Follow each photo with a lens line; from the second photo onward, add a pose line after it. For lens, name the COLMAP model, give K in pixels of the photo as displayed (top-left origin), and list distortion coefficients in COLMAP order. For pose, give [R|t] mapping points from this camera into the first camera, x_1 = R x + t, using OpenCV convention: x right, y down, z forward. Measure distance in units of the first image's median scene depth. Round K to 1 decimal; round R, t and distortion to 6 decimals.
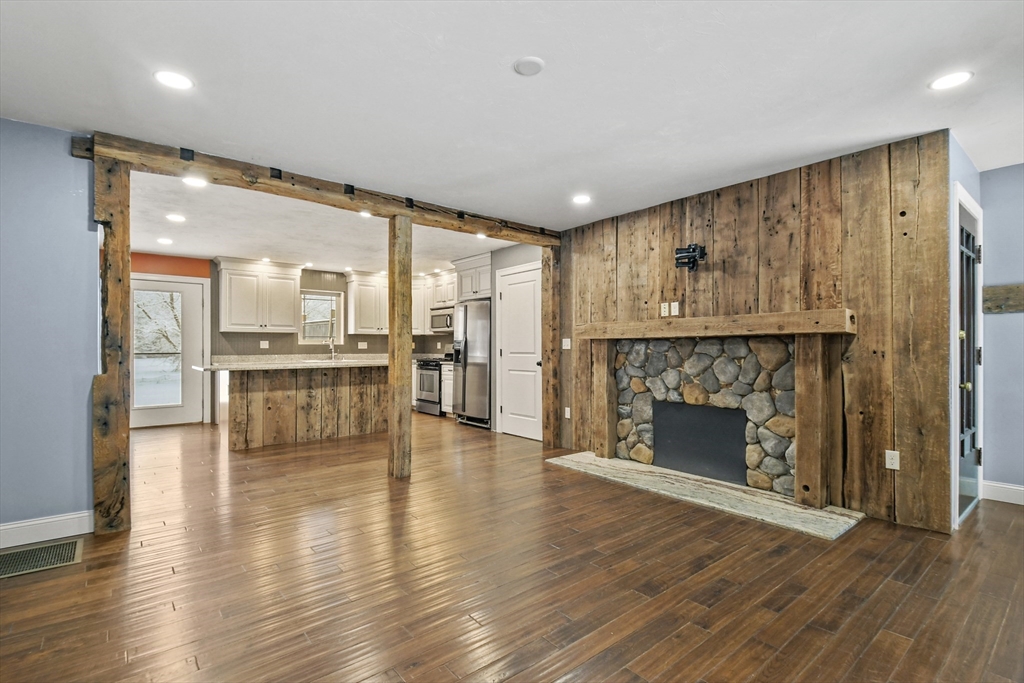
lens RADIAL K [[485.3, 0, 512.0], [0, 485.3, 341.5], [0, 0, 1]] dist [0.003008, 0.000240]
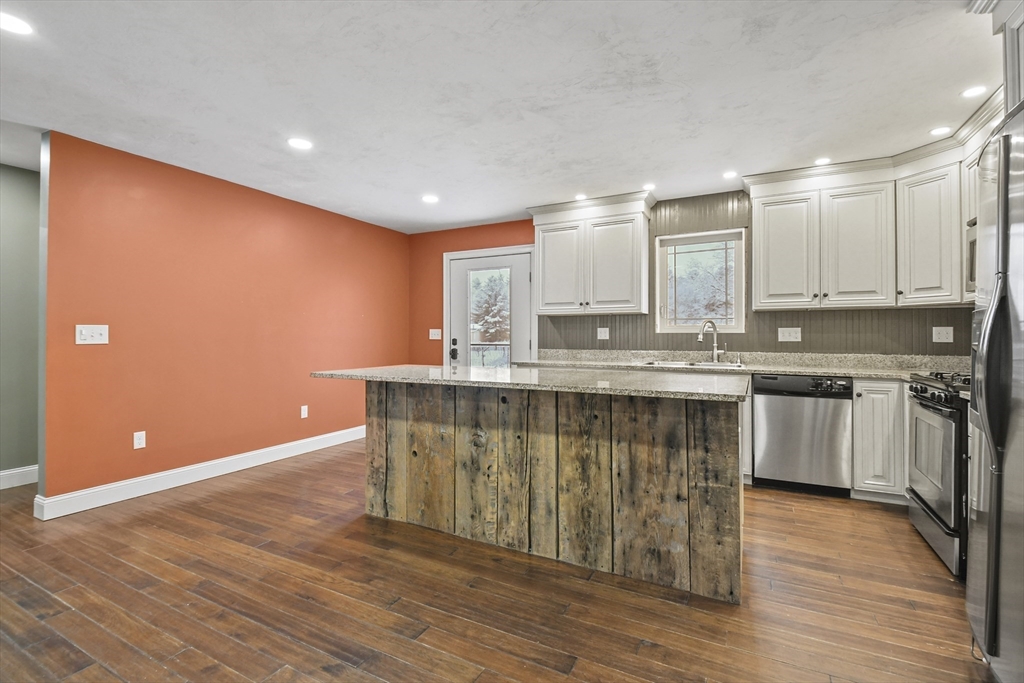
lens RADIAL K [[453.5, 0, 508.9], [0, 453.5, 339.6], [0, 0, 1]] dist [0.035457, -0.023208]
pose [[0.388197, 0.005685, -0.921559, -0.004964], [0.009590, 0.999902, 0.010208, 0.008981], [0.921527, -0.012800, 0.388104, 0.845150]]
